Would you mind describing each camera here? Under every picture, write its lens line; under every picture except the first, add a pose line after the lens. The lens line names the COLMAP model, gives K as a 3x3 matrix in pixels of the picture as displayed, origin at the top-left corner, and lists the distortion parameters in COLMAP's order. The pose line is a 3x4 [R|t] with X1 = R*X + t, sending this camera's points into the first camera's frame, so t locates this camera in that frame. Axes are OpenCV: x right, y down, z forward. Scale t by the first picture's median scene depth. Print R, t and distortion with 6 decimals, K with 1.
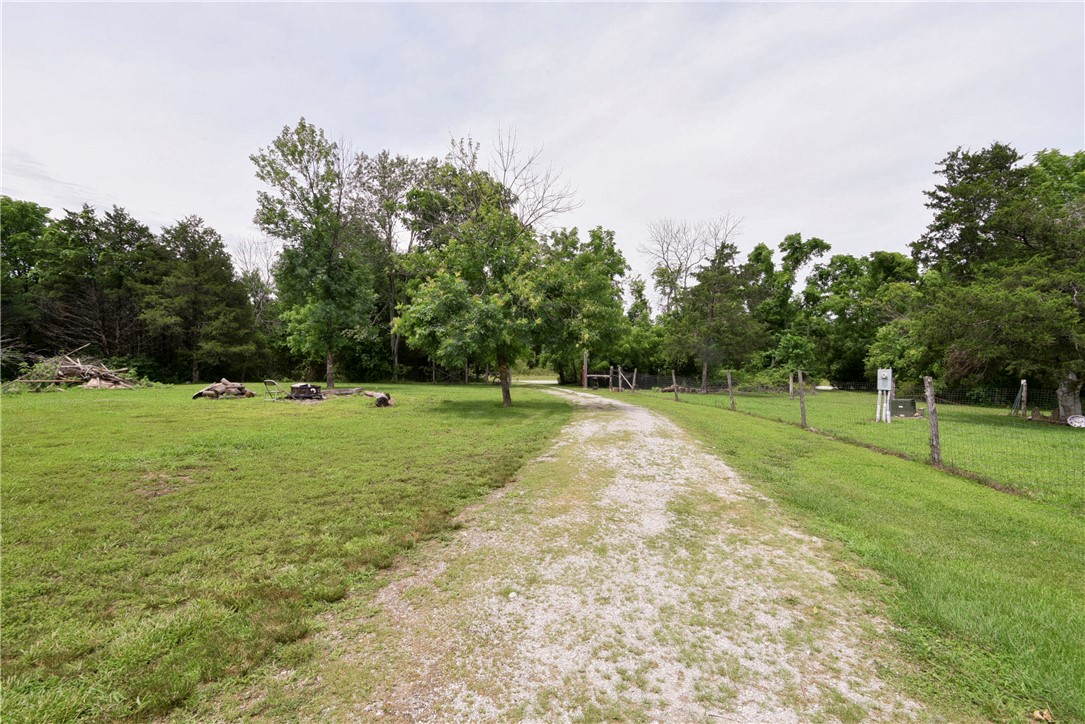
lens RADIAL K [[497.8, 0, 533.9], [0, 497.8, 366.1], [0, 0, 1]] dist [0.011816, -0.009811]
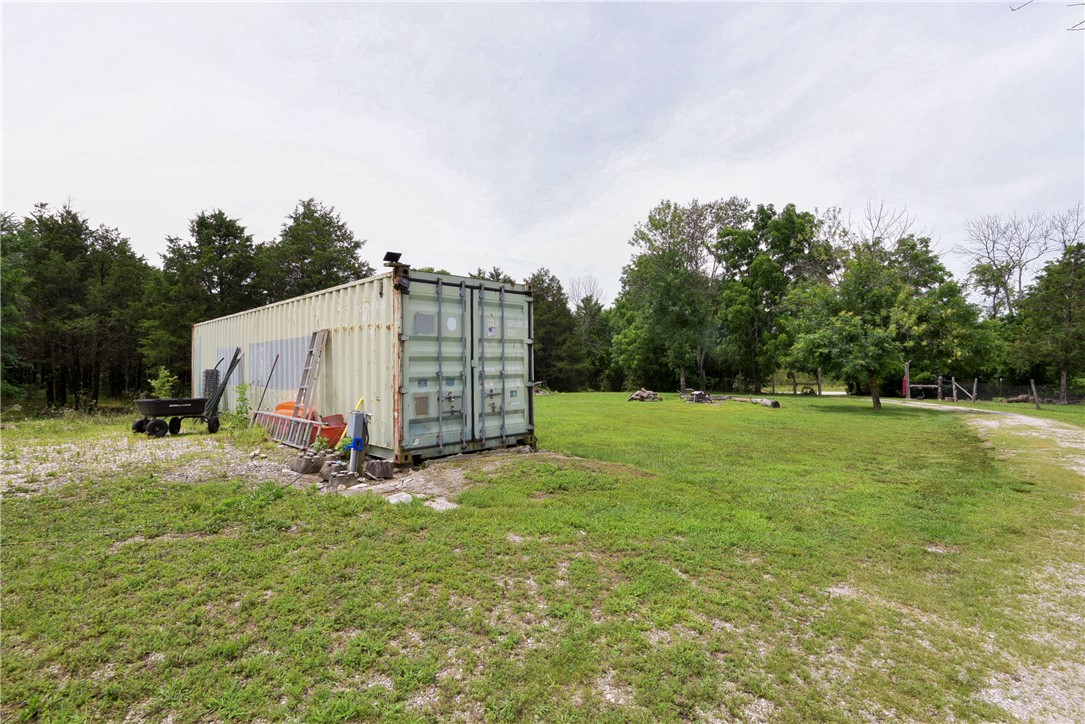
lens RADIAL K [[497.8, 0, 544.8], [0, 497.8, 359.7], [0, 0, 1]] dist [0.011816, -0.009811]
pose [[0.902075, -0.025781, -0.430809, -0.112749], [0.010224, 0.999211, -0.038389, -0.002692], [0.431458, 0.030225, 0.901626, -0.222848]]
